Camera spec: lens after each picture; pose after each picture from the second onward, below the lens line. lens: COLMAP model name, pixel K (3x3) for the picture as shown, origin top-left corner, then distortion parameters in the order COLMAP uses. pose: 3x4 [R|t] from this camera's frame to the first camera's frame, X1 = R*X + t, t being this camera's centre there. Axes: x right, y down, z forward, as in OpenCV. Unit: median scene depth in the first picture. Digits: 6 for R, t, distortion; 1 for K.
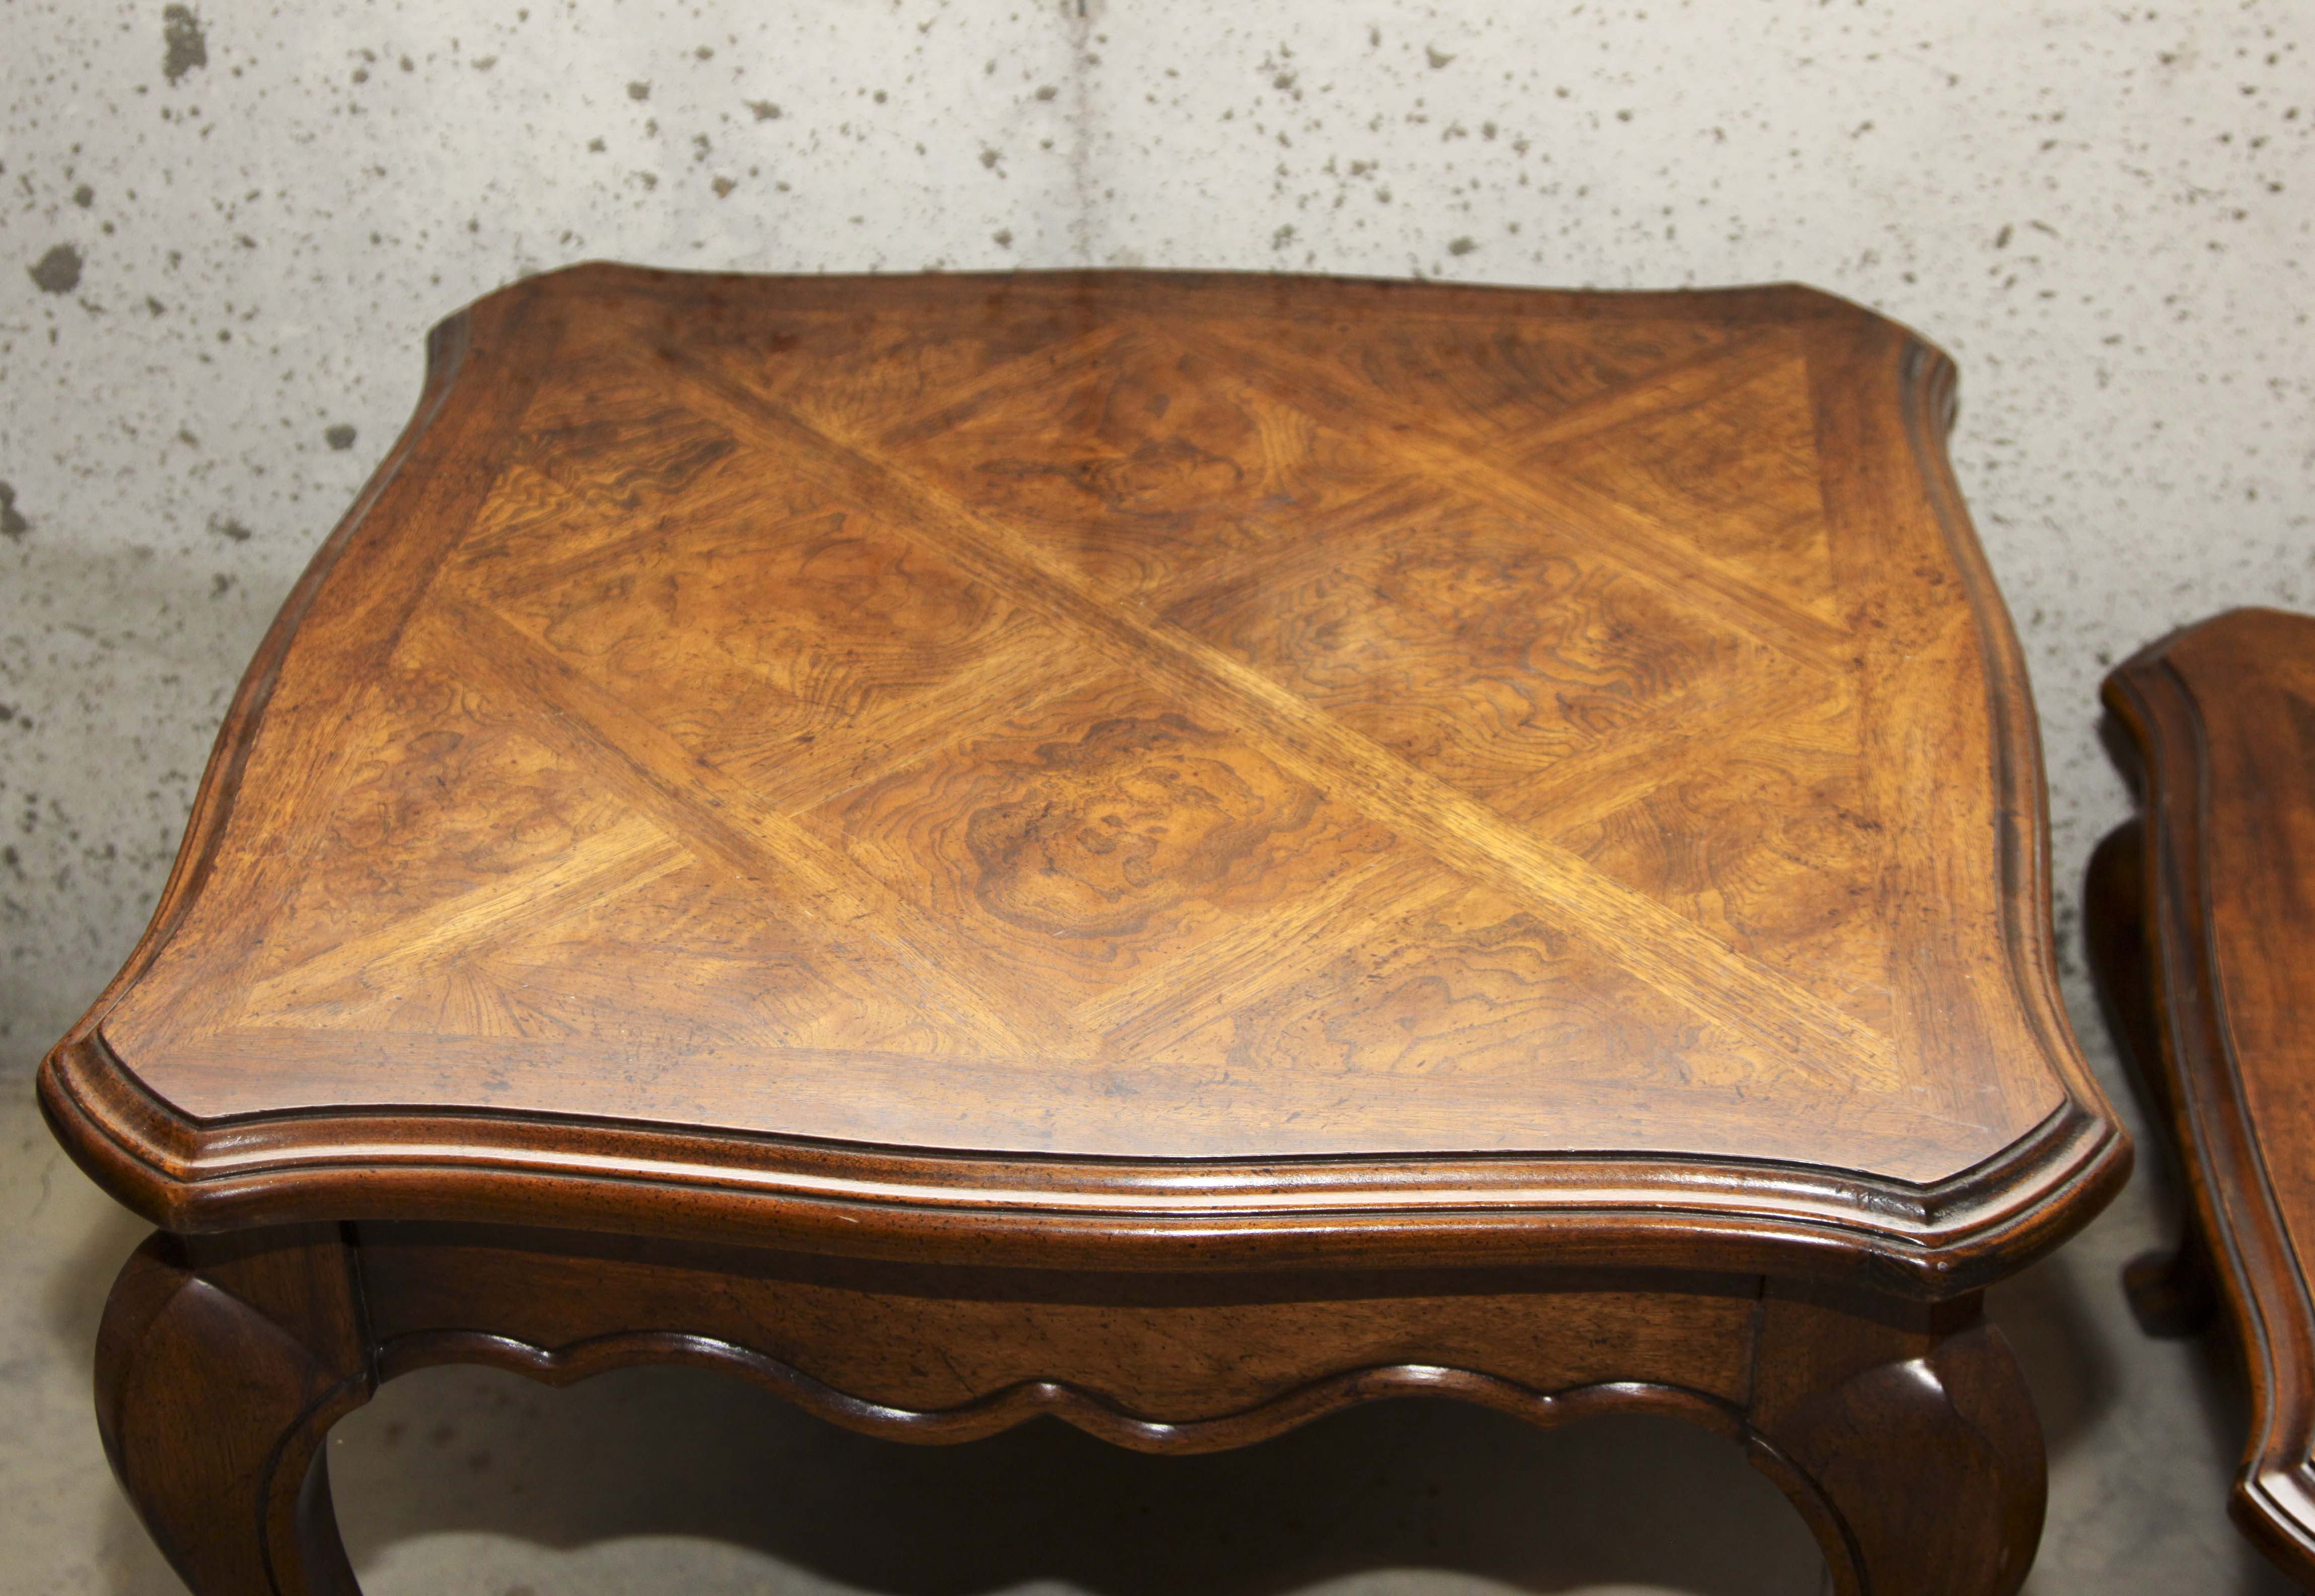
lens RADIAL K [[3917.5, 0, 1157.5], [0, 3917.5, 798.0], [0, 0, 1]] dist [0.004359, 0.130300]
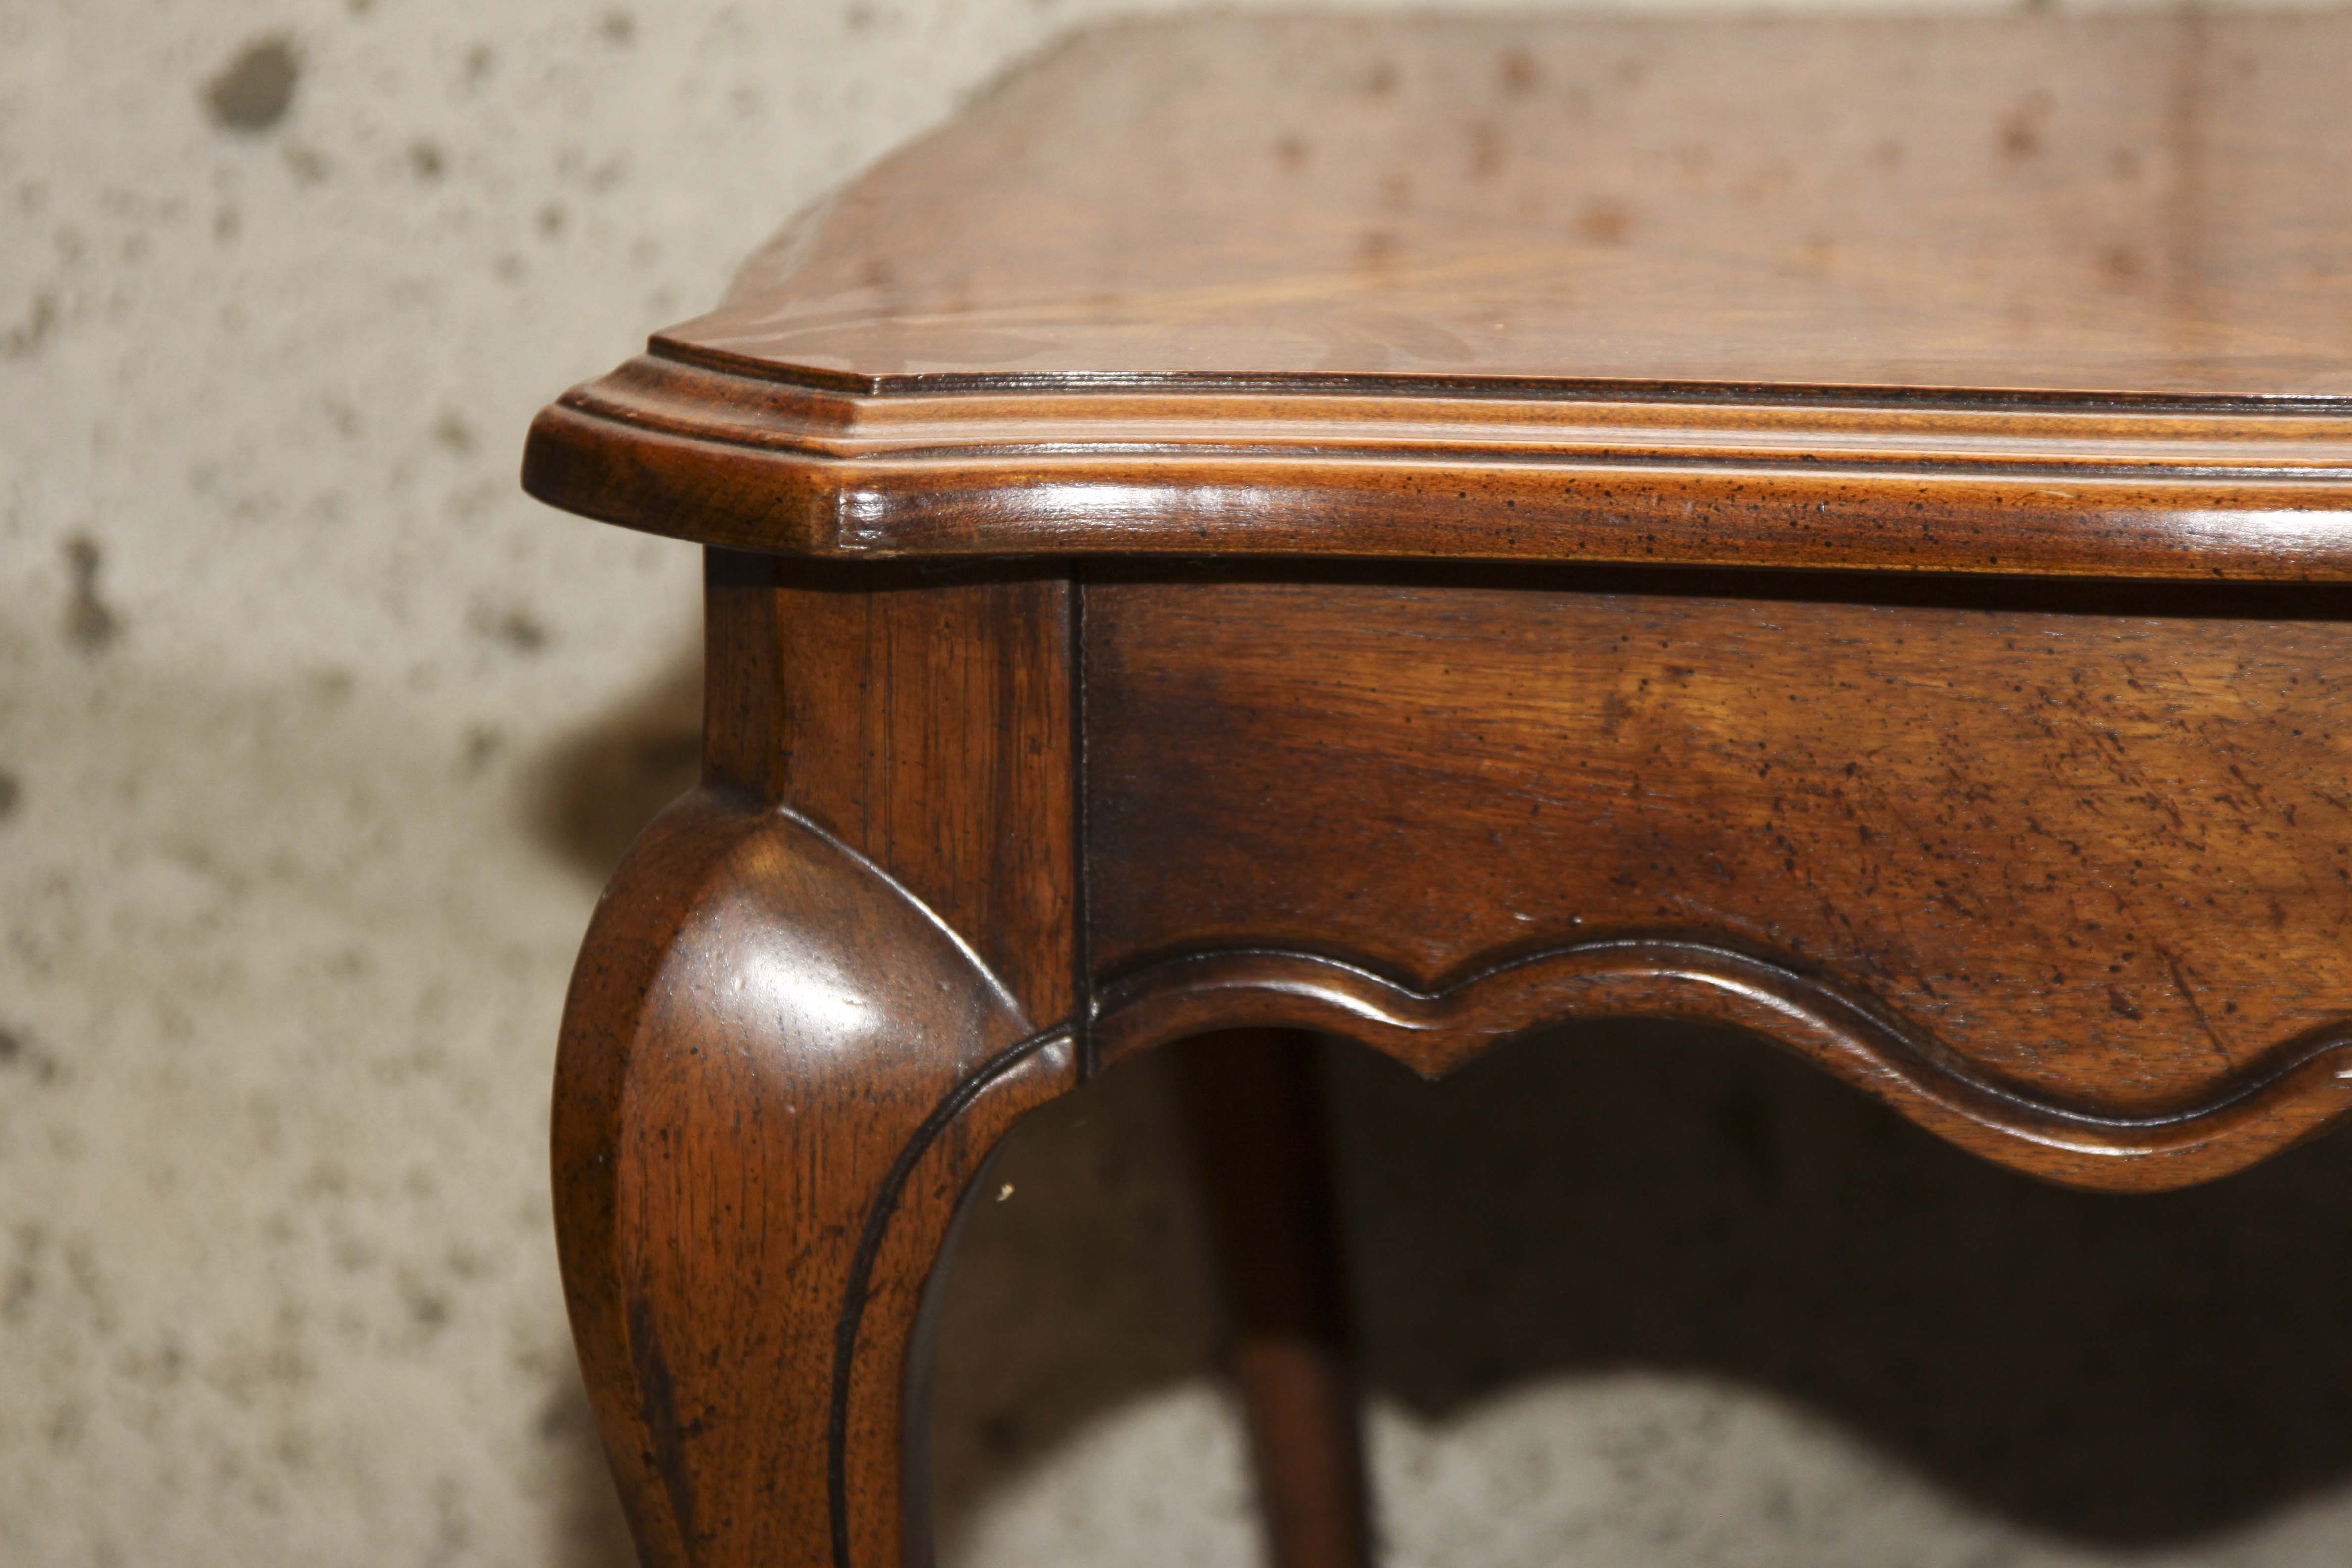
lens RADIAL K [[9190.6, 0, 1176.0], [0, 9190.6, 784.0], [0, 0, 1]] dist [0.344482, 6.042535]
pose [[0.998778, 0.018425, -0.045859, -0.100627], [-0.034584, 0.923423, -0.382222, 0.457087], [0.035305, 0.383341, 0.922932, -0.131678]]
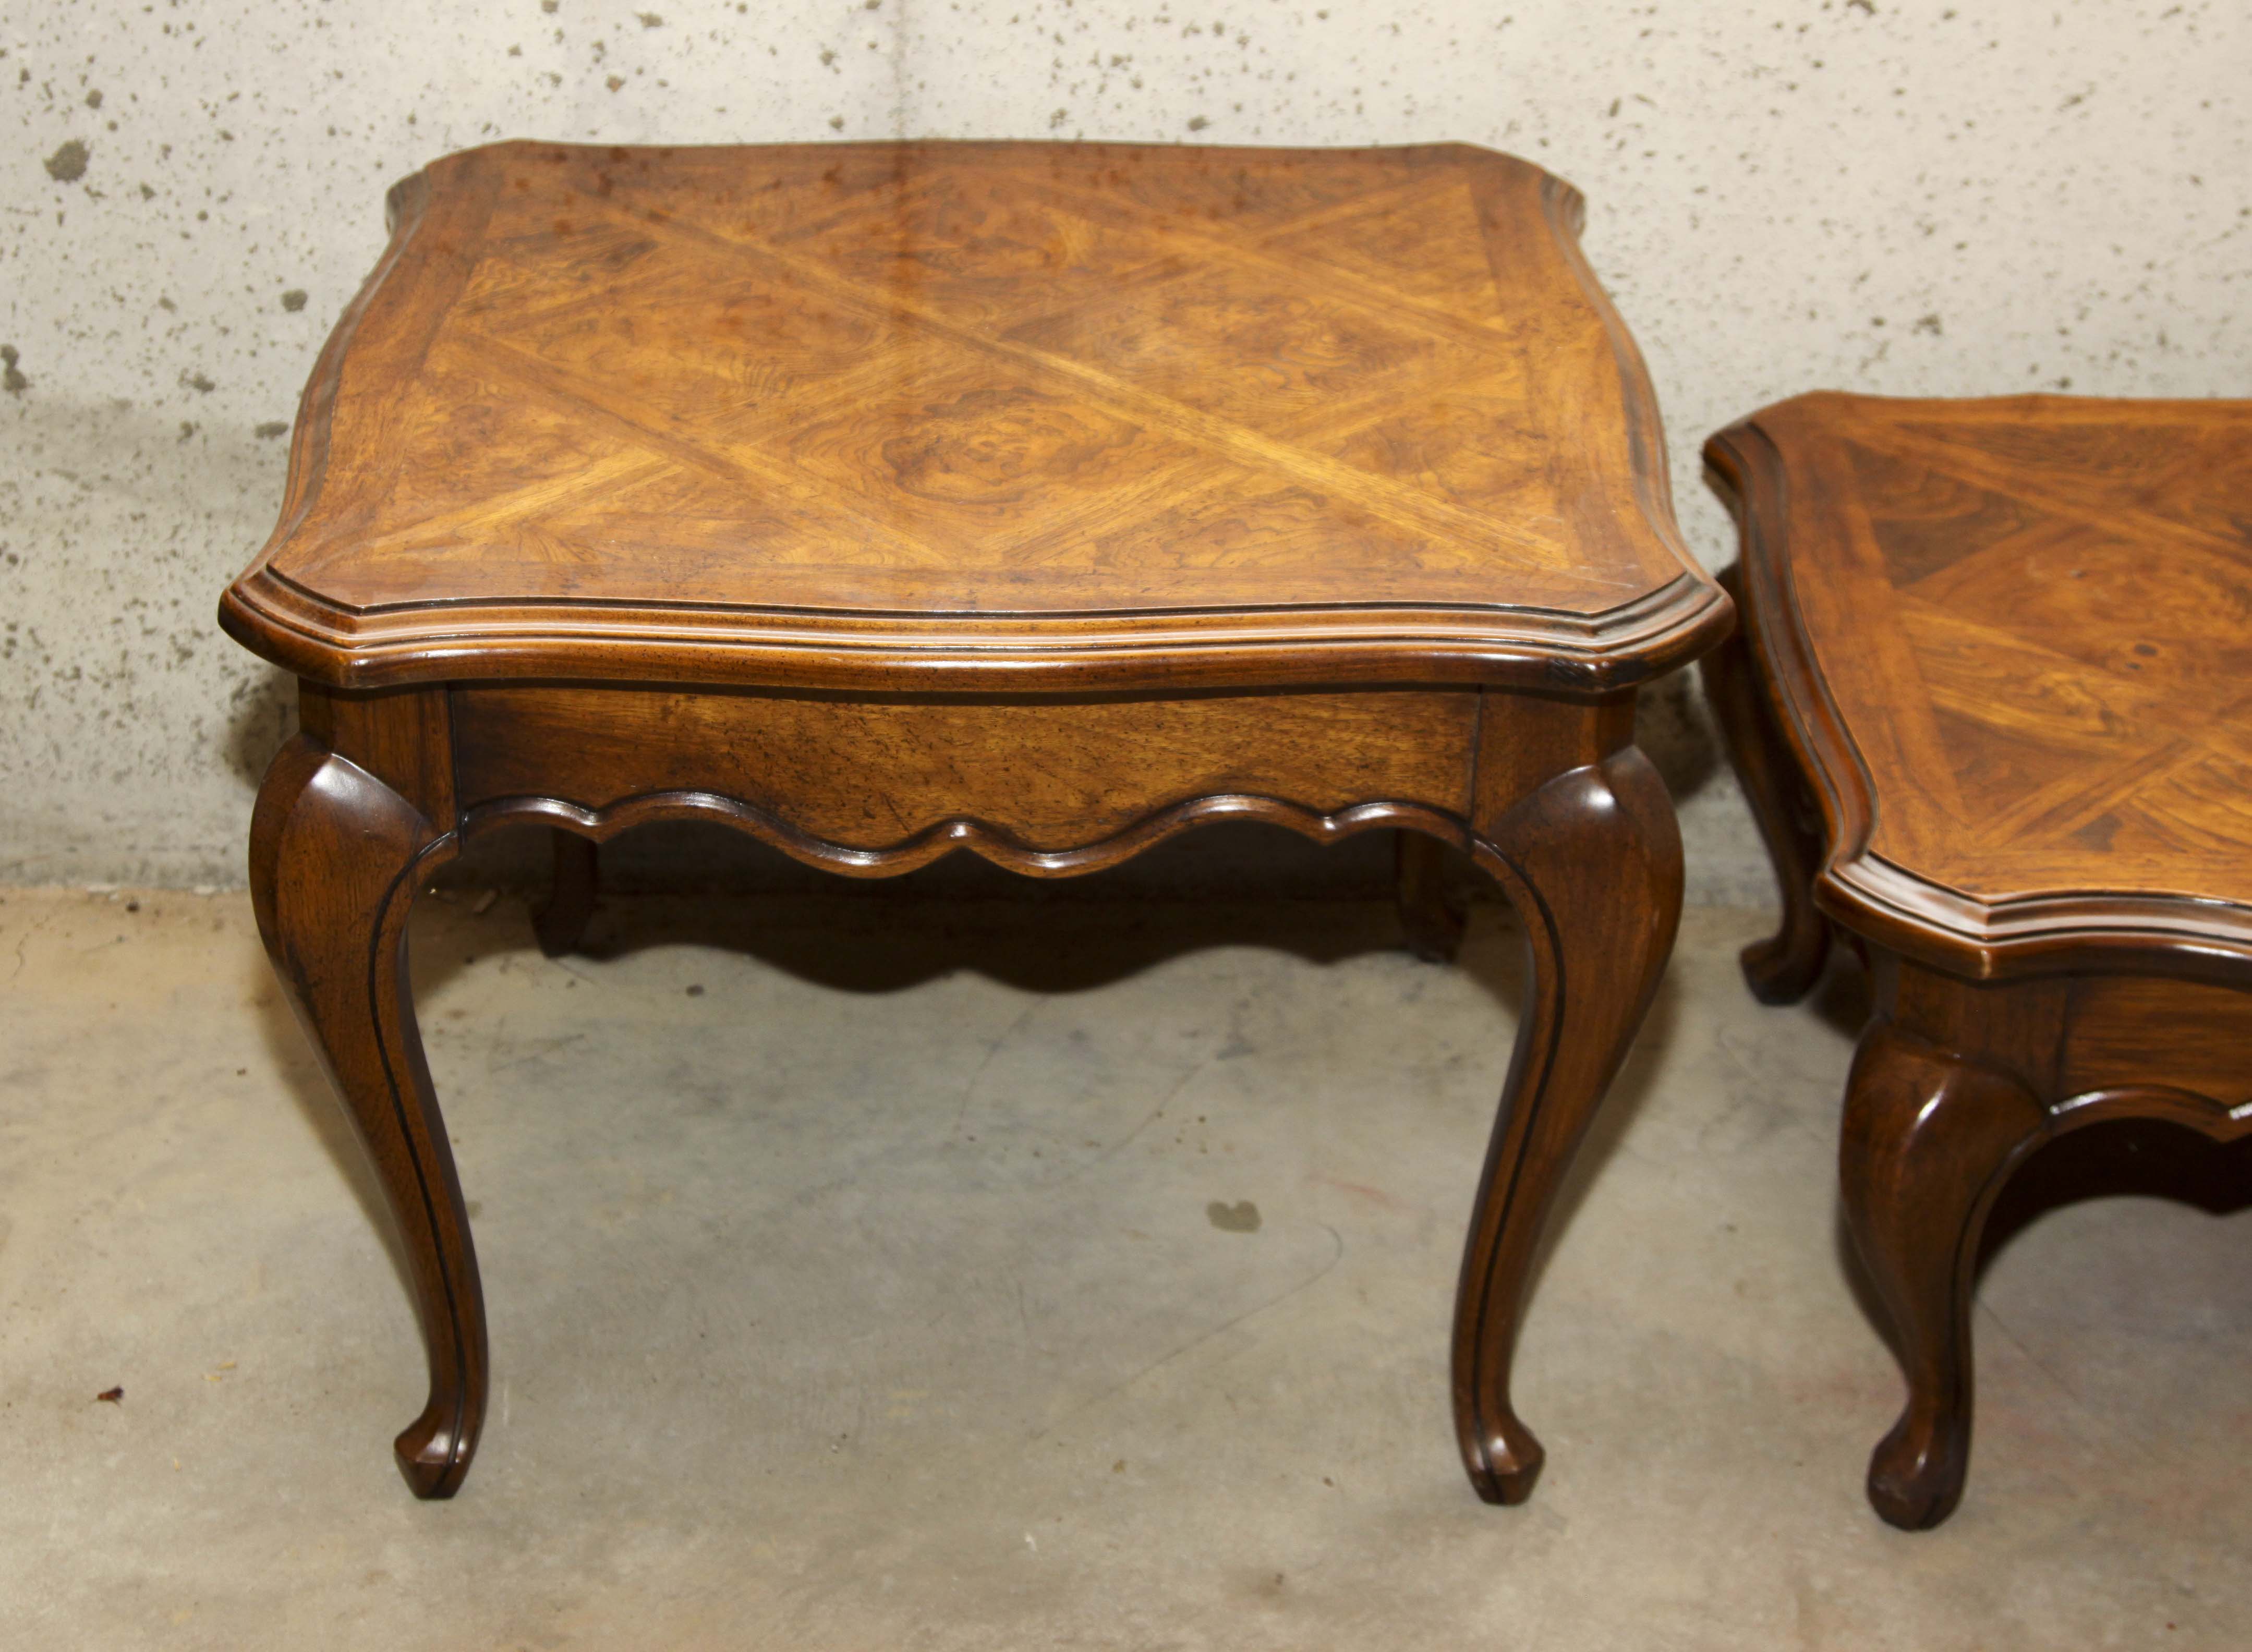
lens RADIAL K [[4248.8, 0, 1057.5], [0, 4248.8, 821.5], [0, 0, 1]] dist [0.038002, 0.090354]
pose [[0.996363, -0.020470, 0.082716, -0.089675], [0.028156, 0.995282, -0.092847, 0.218902], [-0.080425, 0.094838, 0.992239, -0.362046]]
